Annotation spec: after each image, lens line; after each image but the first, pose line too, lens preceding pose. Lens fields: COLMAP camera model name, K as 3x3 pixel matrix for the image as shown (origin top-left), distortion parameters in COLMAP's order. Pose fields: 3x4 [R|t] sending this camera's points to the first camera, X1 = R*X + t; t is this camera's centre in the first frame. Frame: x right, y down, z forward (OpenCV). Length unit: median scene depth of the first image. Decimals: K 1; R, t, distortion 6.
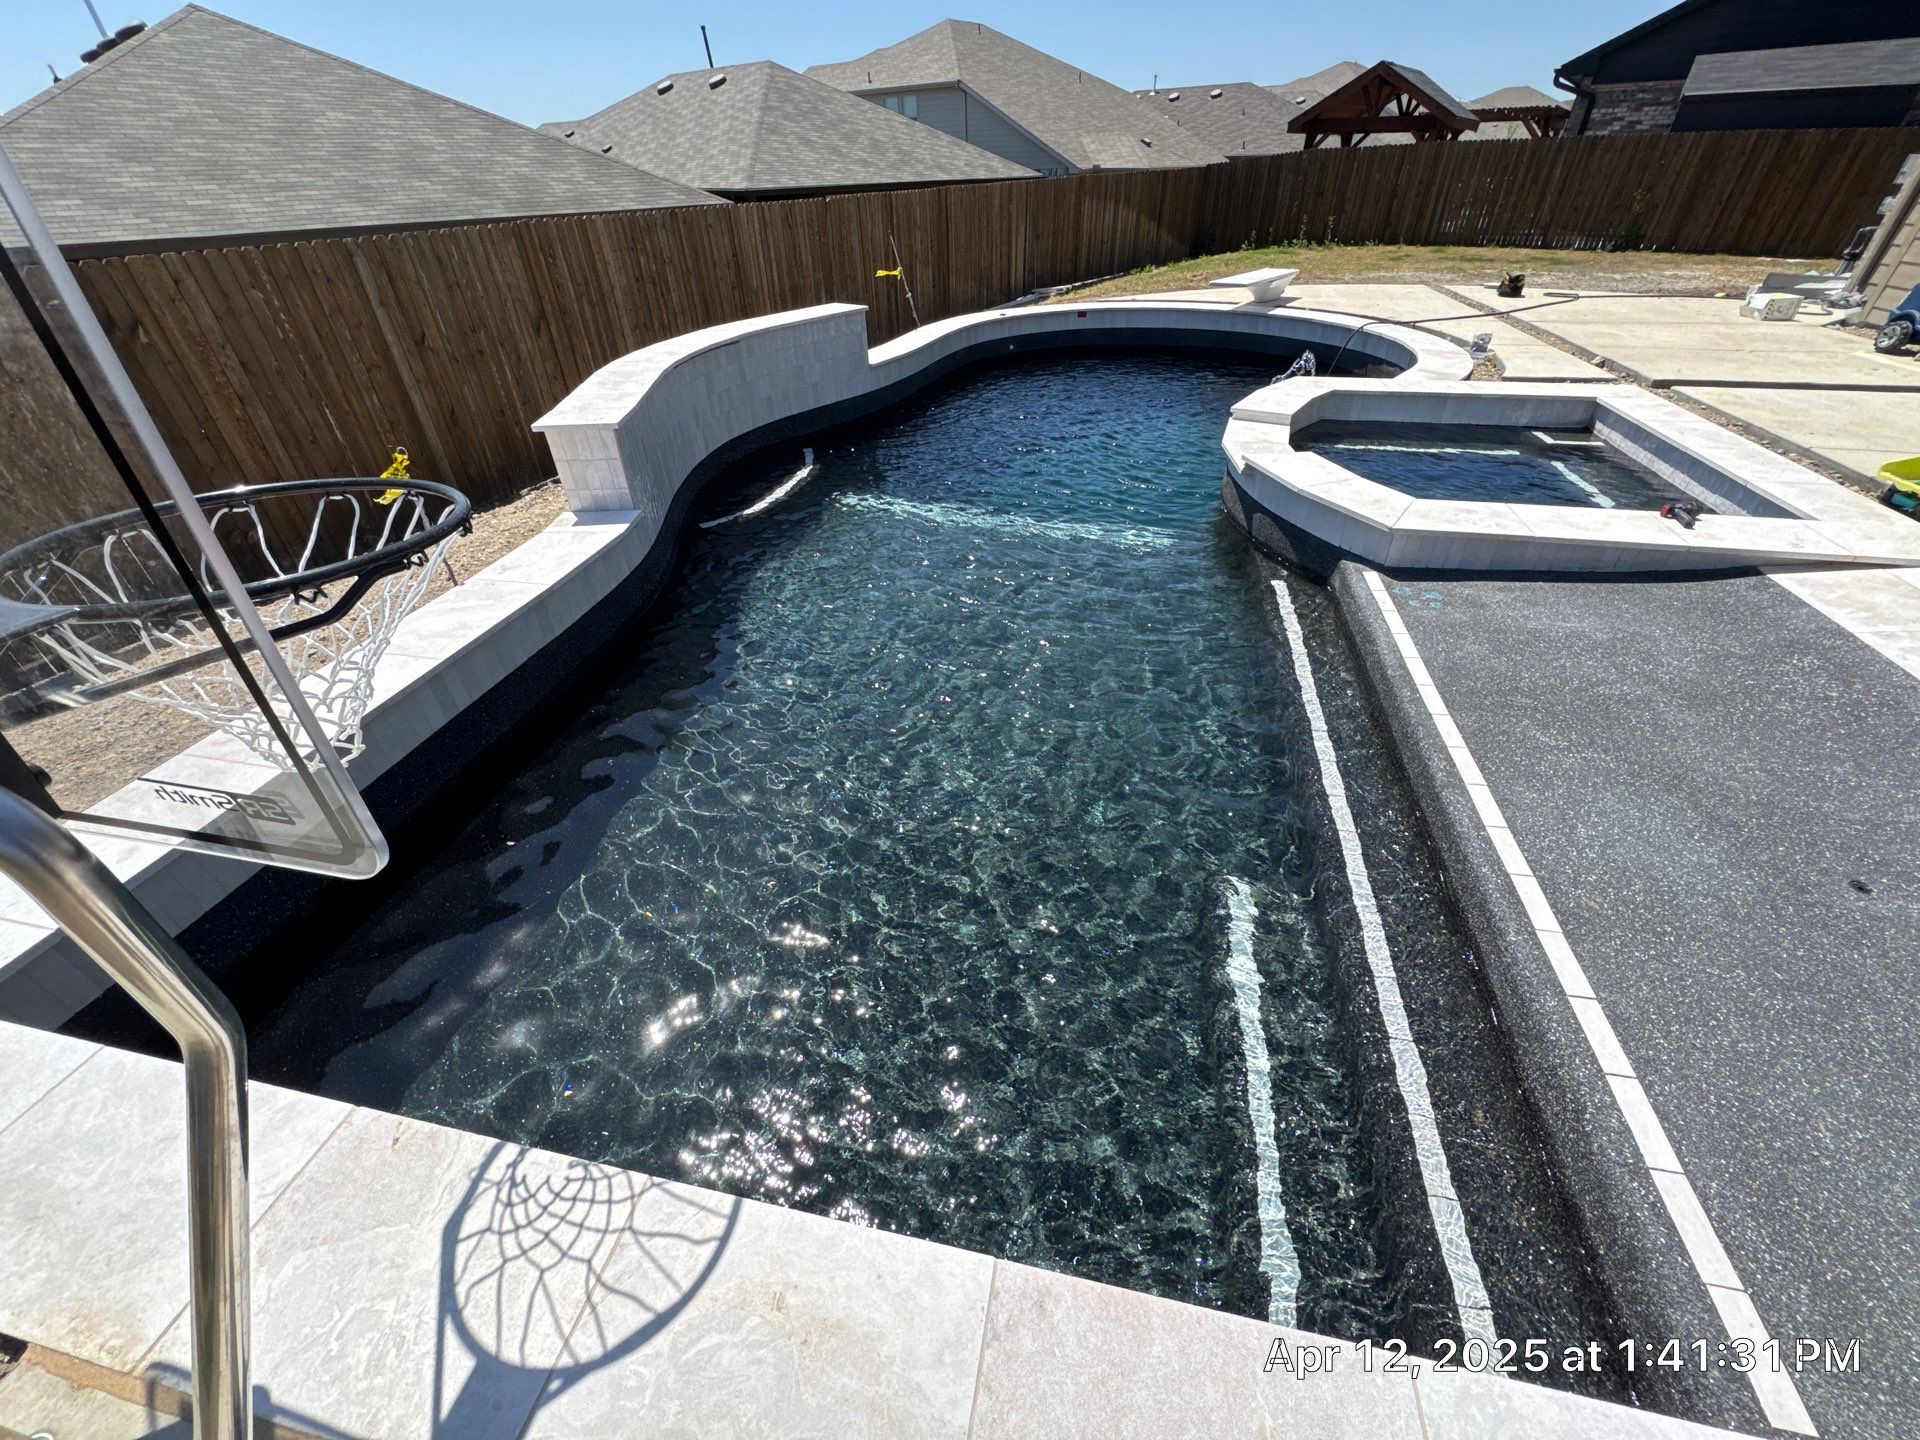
lens RADIAL K [[756.8, 0, 960.0], [0, 756.8, 720.0], [0, 0, 1]] dist [-0.001106, -0.000245]
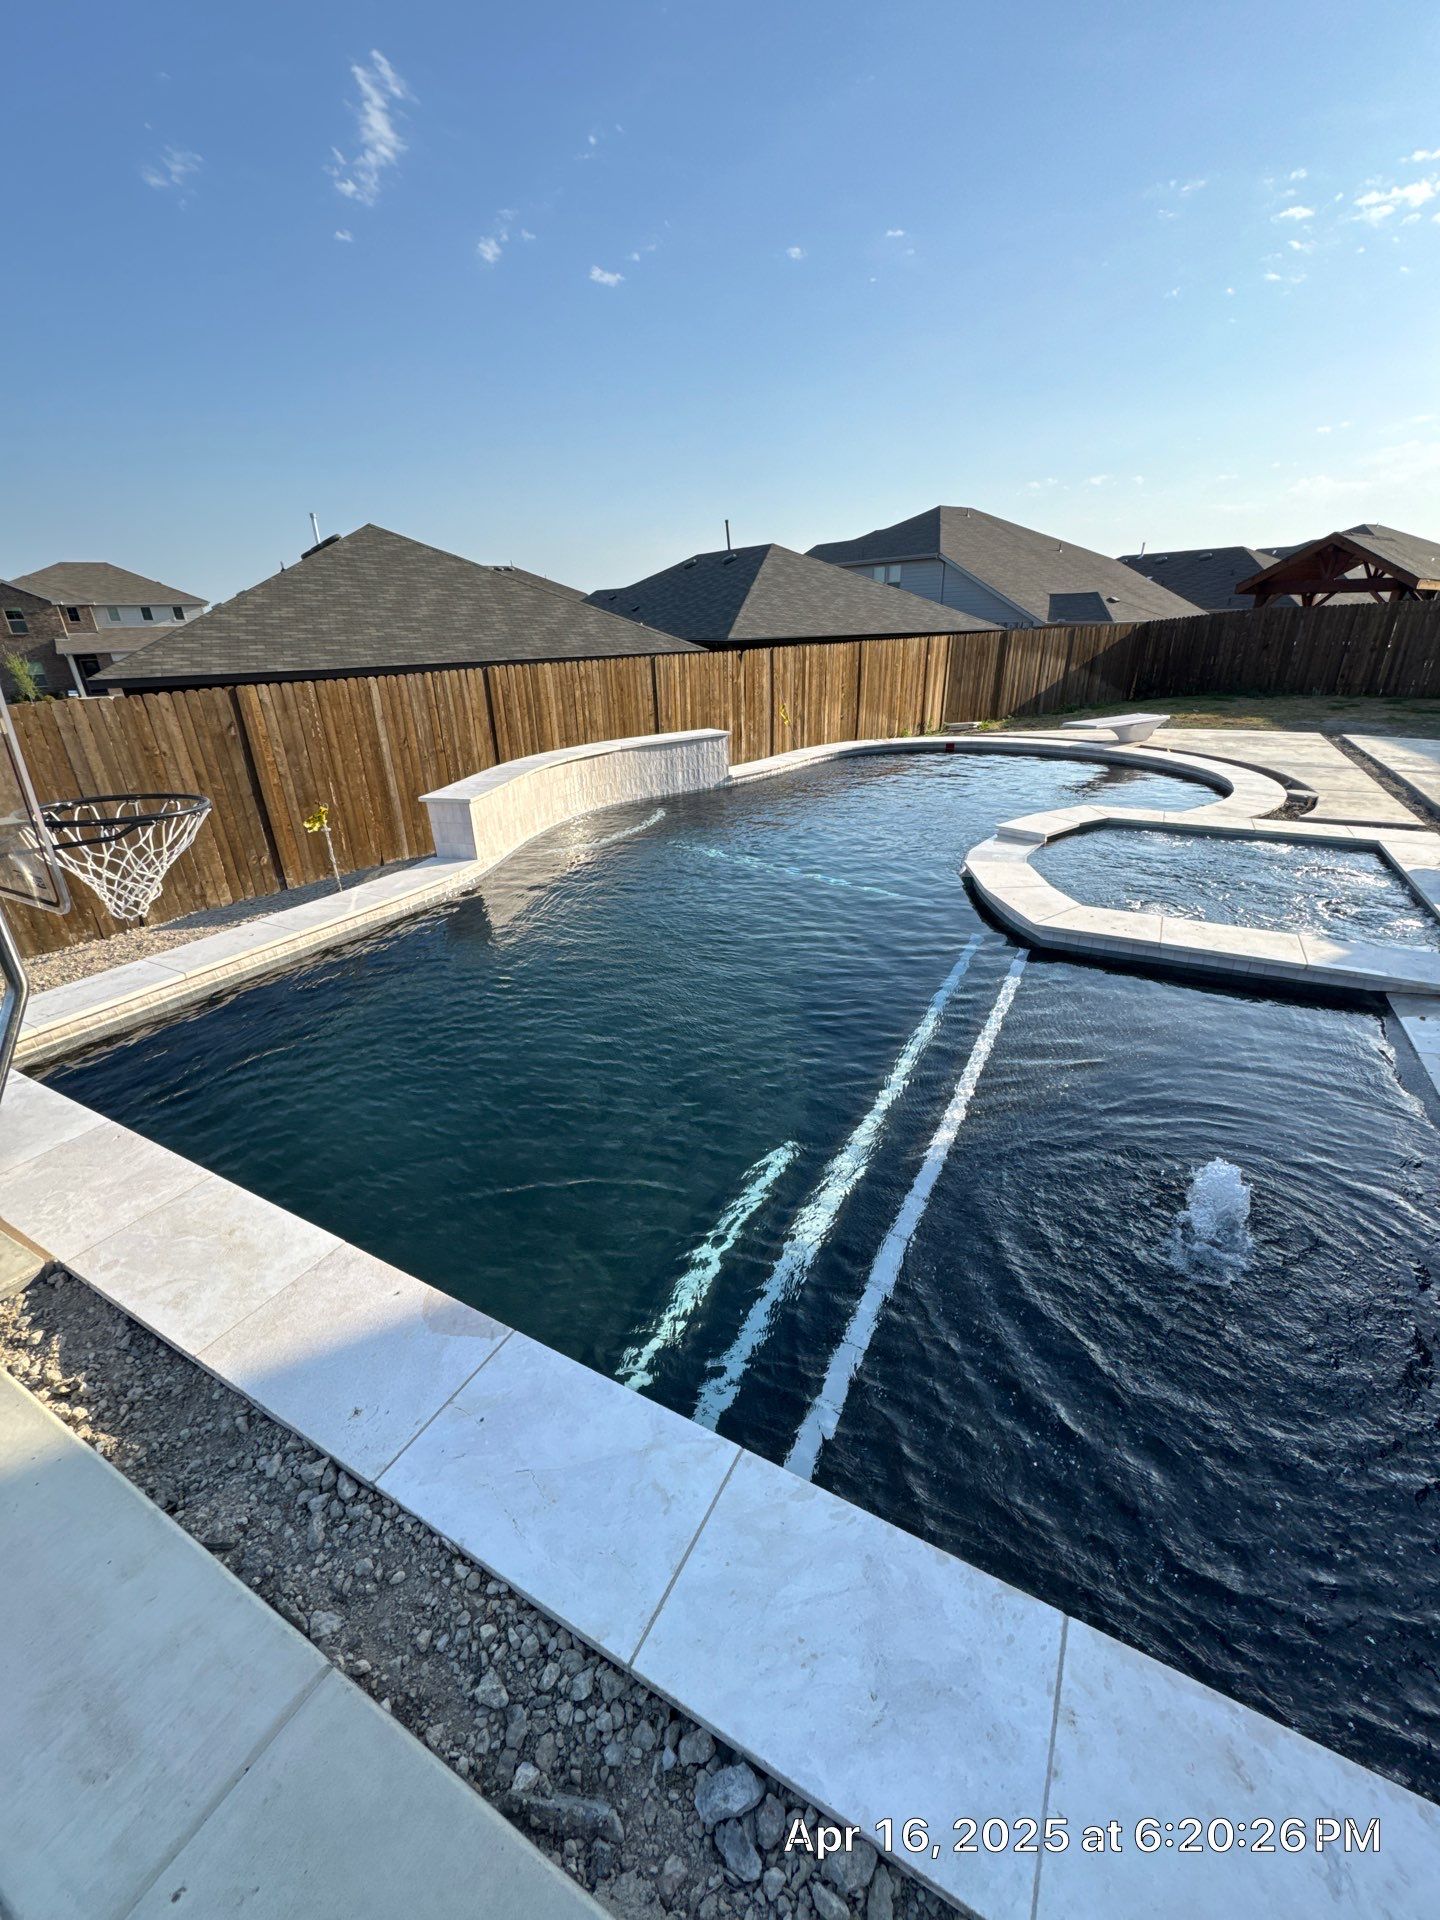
lens RADIAL K [[756.8, 0, 730.2], [0, 756.8, 961.7], [0, 0, 1]] dist [-0.001106, -0.000245]
pose [[0.962347, 0.111371, -0.247962, 0.105060], [-0.159421, 0.970101, -0.182999, 0.022749], [0.220167, 0.215639, 0.951329, -0.048658]]
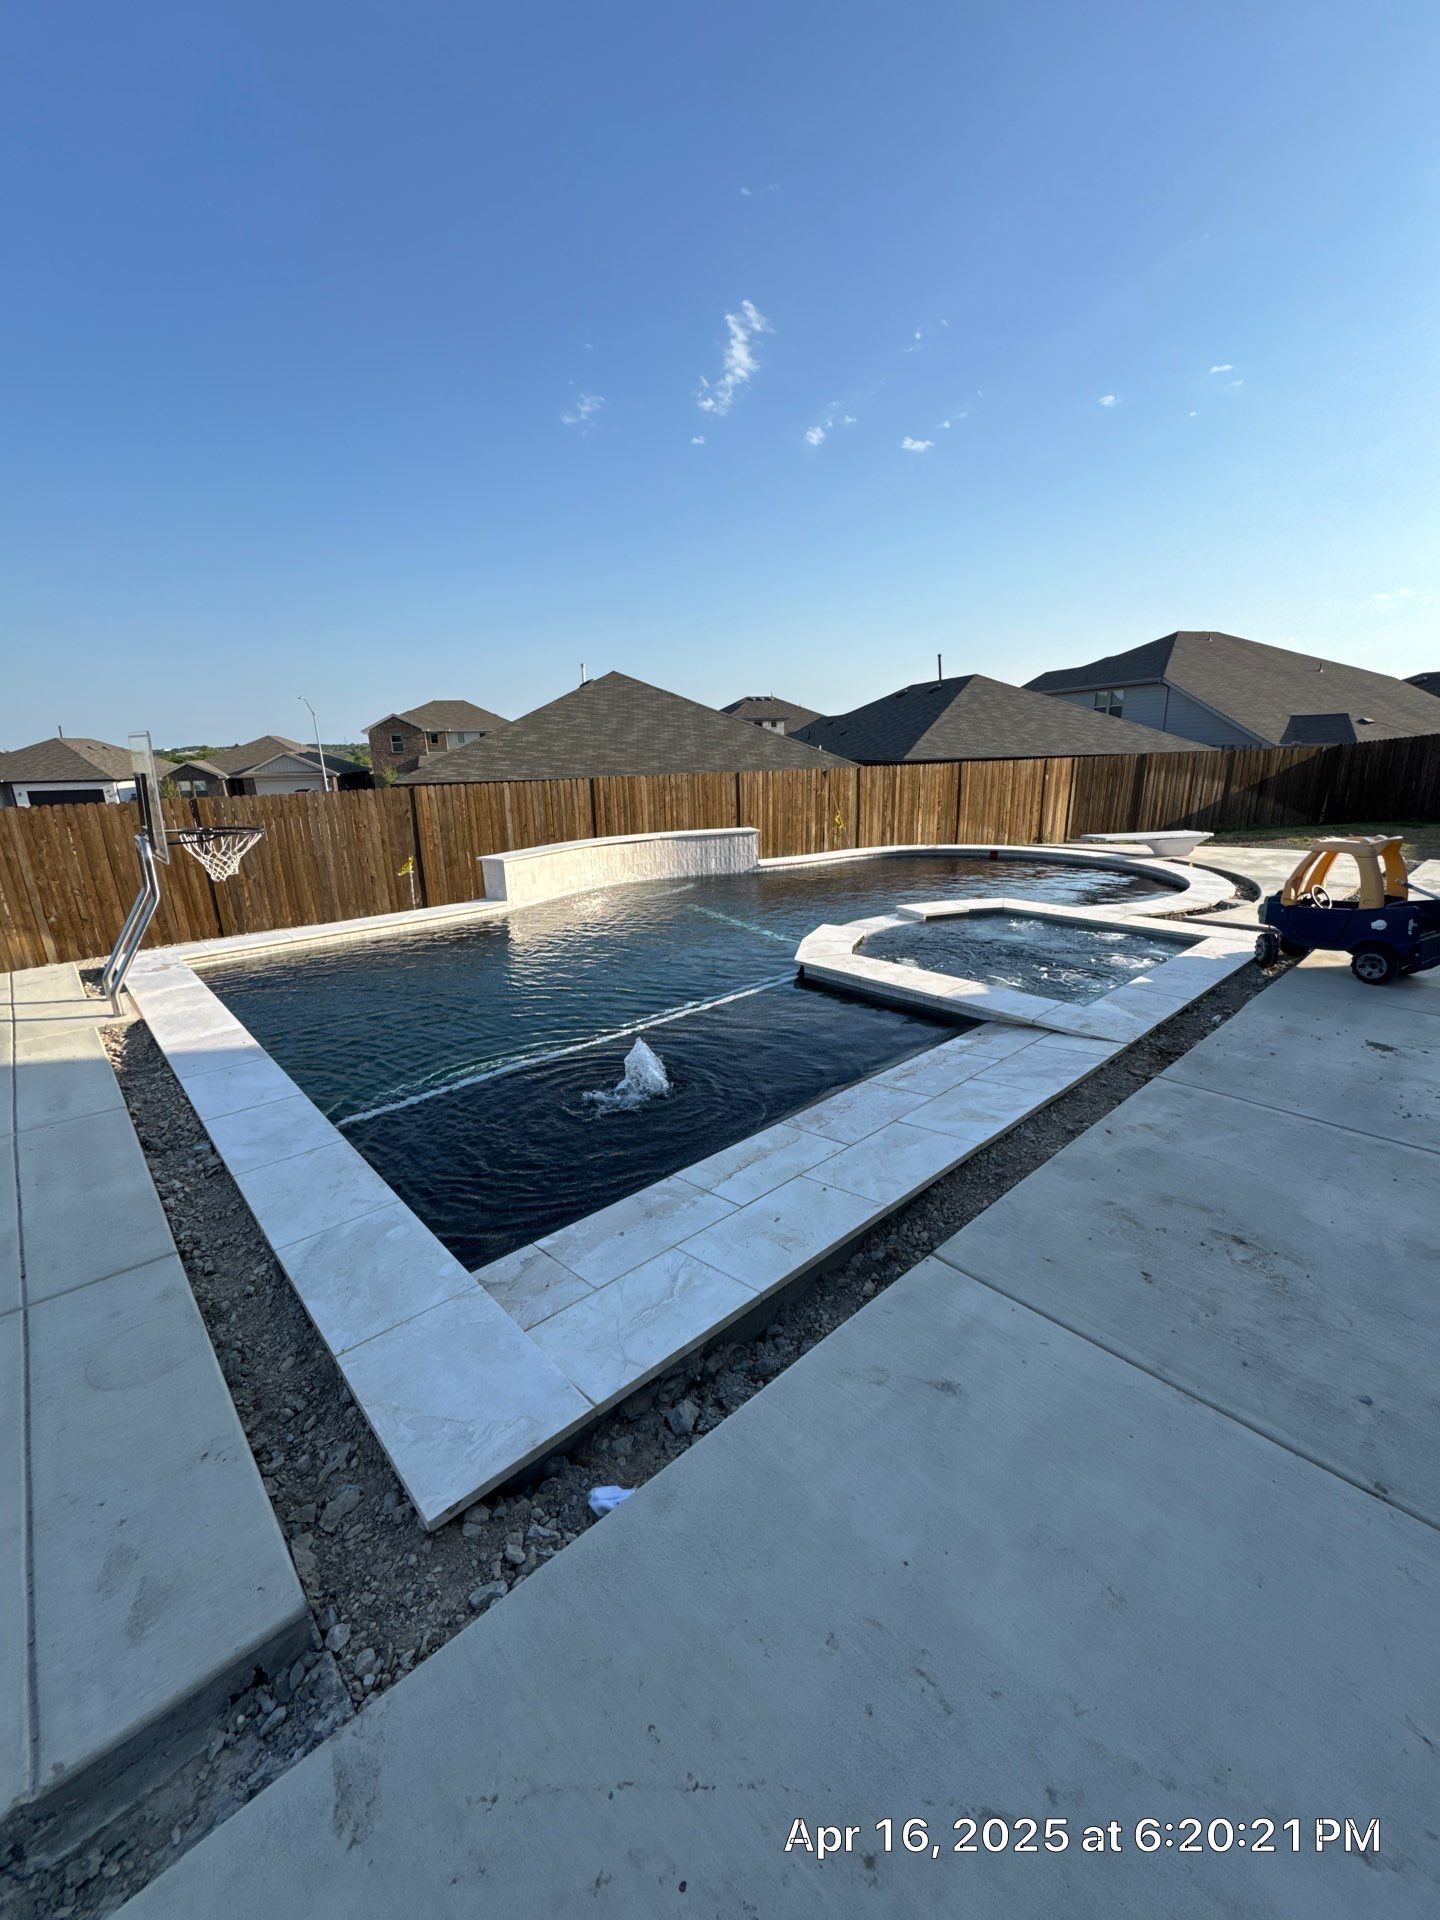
lens RADIAL K [[756.8, 0, 730.2], [0, 756.8, 961.7], [0, 0, 1]] dist [-0.001106, -0.000245]
pose [[0.822623, 0.157456, -0.546351, 0.334910], [-0.333186, 0.912120, -0.238799, 0.043499], [0.460737, 0.378478, 0.802792, -0.082304]]
